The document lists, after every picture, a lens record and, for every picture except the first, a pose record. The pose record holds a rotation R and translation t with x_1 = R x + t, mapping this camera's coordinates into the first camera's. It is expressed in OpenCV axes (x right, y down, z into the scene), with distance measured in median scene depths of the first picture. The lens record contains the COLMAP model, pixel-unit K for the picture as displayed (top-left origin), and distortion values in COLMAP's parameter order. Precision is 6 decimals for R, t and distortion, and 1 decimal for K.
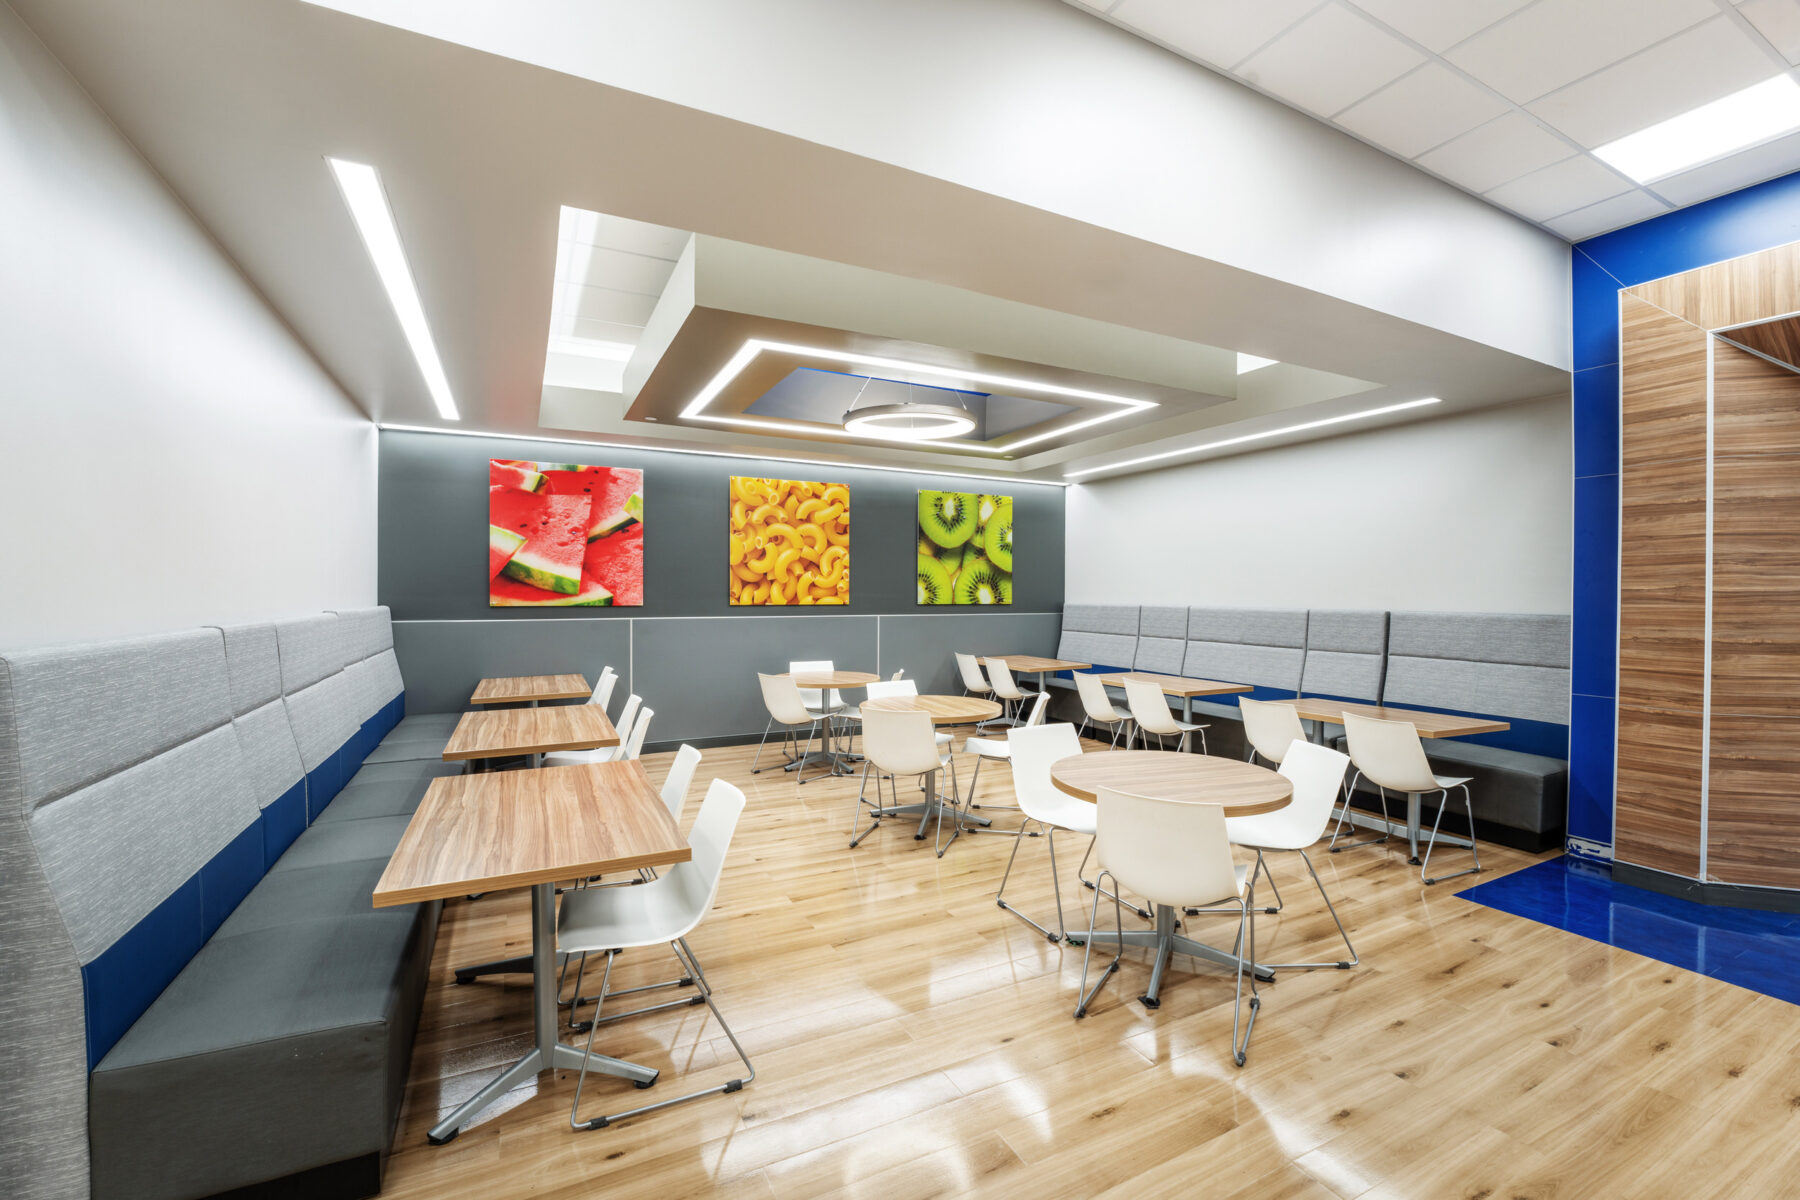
lens RADIAL K [[751.1, 0, 900.6], [0, 751.1, 600.6], [0, 0, 1]] dist [-0.020202, 0.001086]
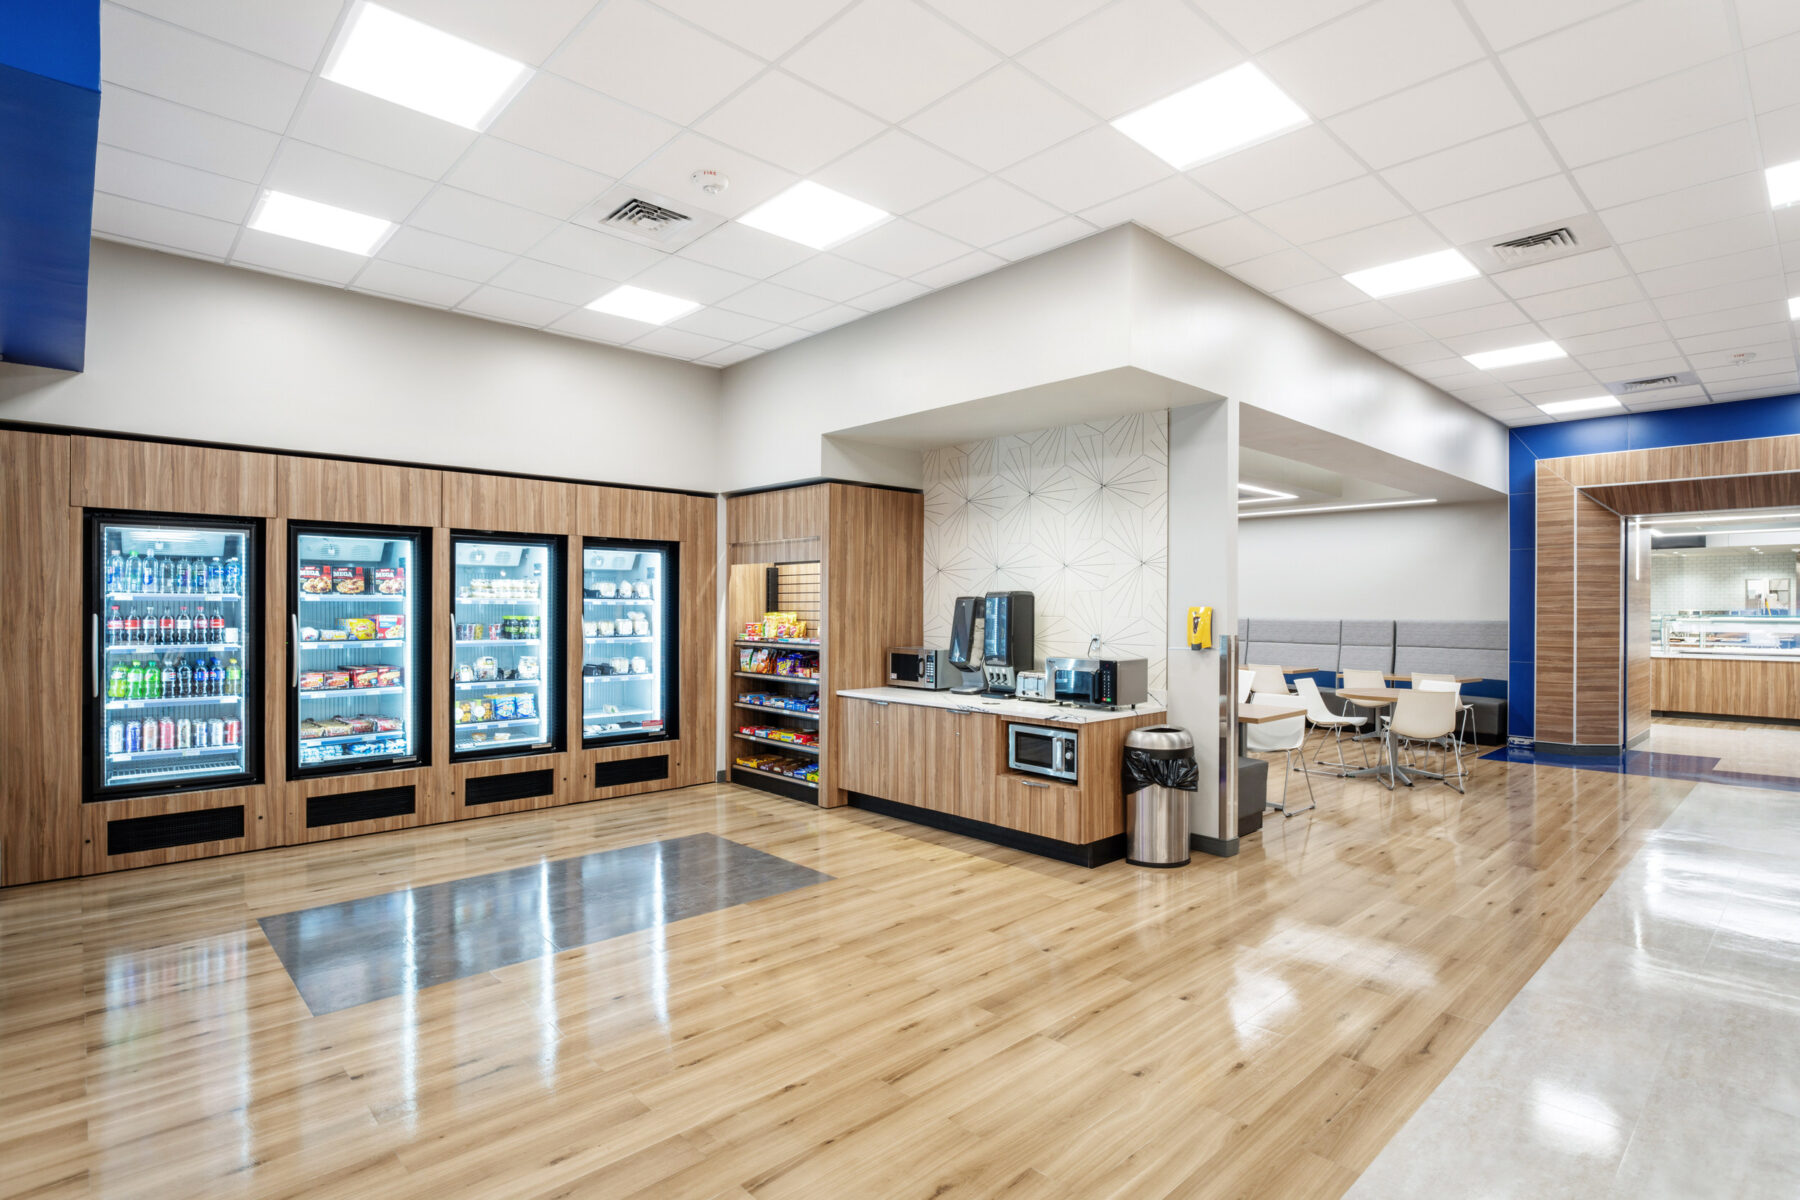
lens RADIAL K [[890.3, 0, 903.0], [0, 890.3, 608.3], [0, 0, 1]] dist [-0.004547, -0.000139]
pose [[0.959438, 0.001107, 0.281918, -1.480387], [0.001640, 0.999953, -0.009508, 0.008138], [-0.281915, 0.009584, 0.959391, -0.914248]]
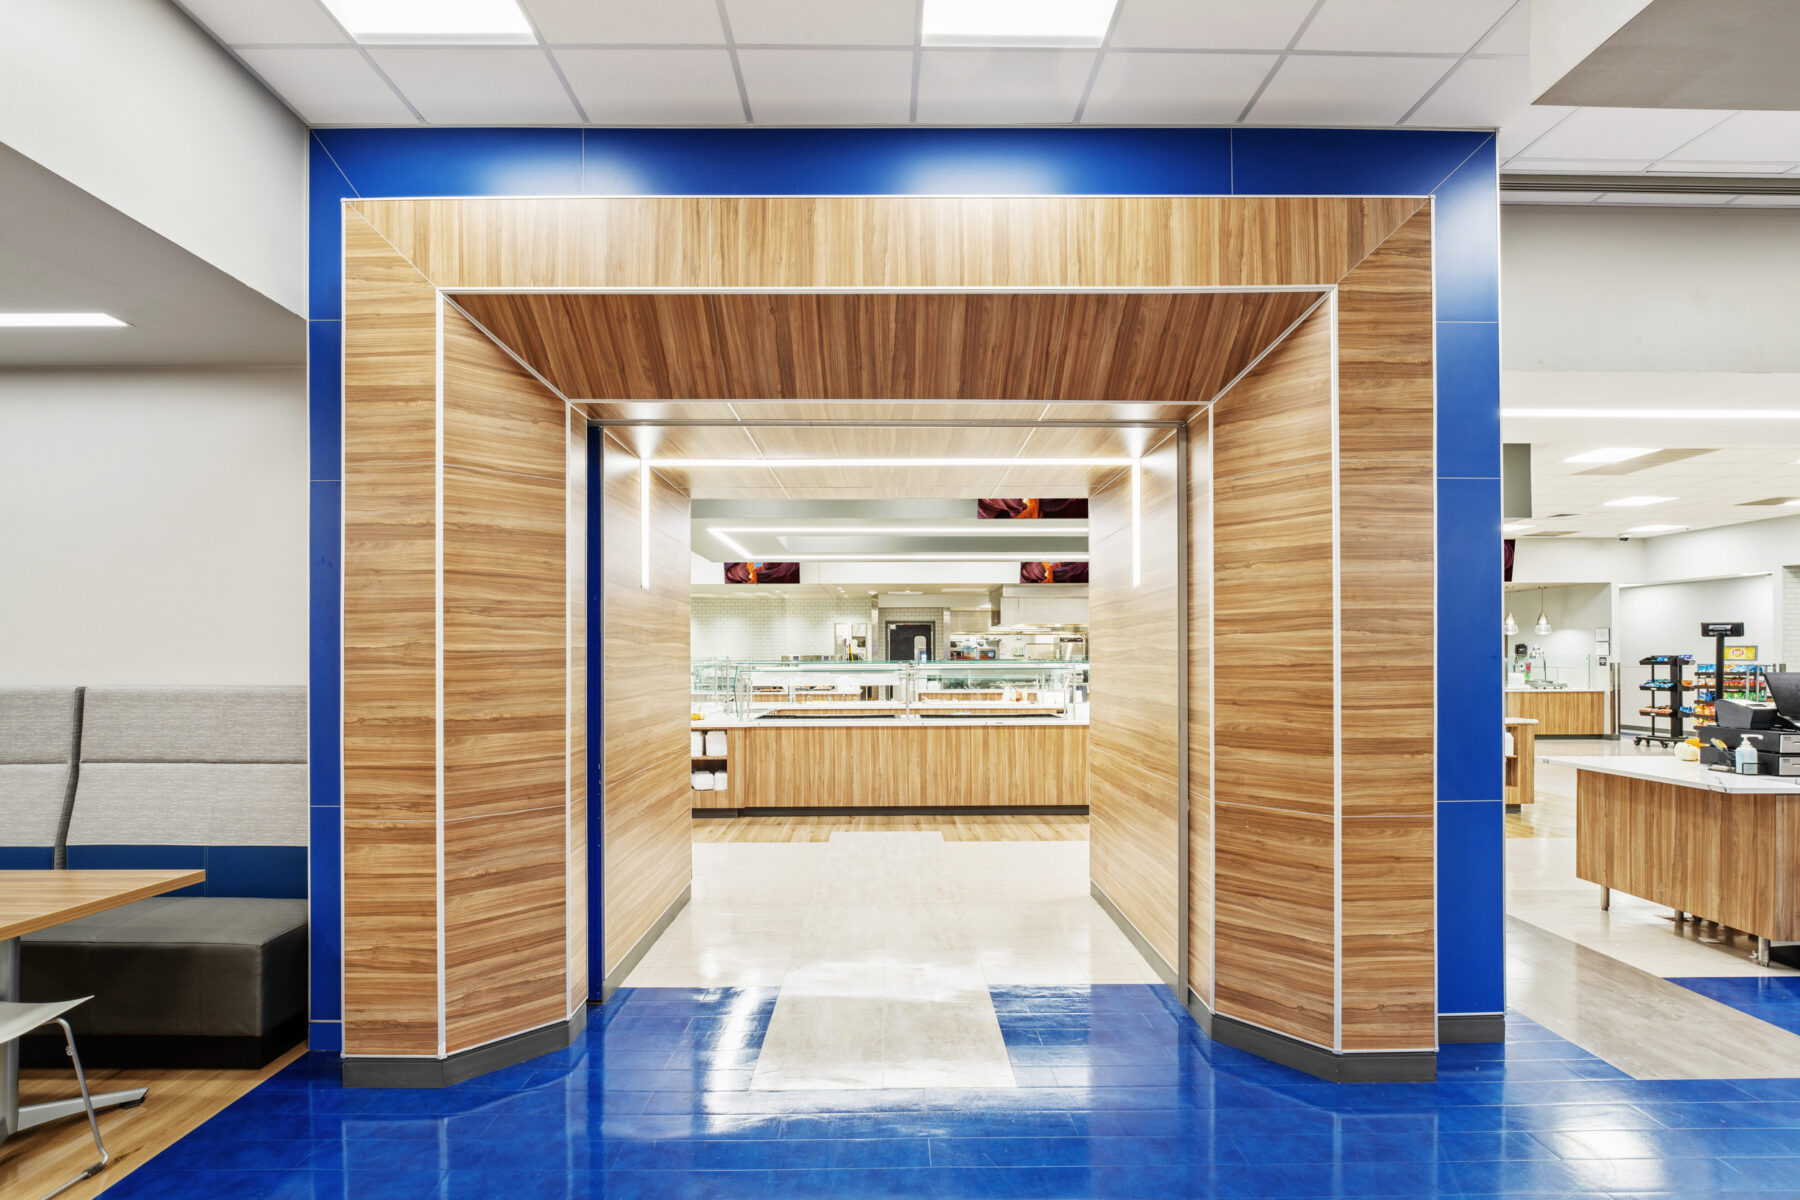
lens RADIAL K [[841.7, 0, 885.0], [0, 841.7, 657.3], [0, 0, 1]] dist [0.004507, 0.001548]
pose [[0.453640, -0.003867, 0.891177, 0.550597], [0.012719, 0.999917, -0.002135, 0.001425], [-0.891094, 0.012304, 0.453651, 0.231849]]
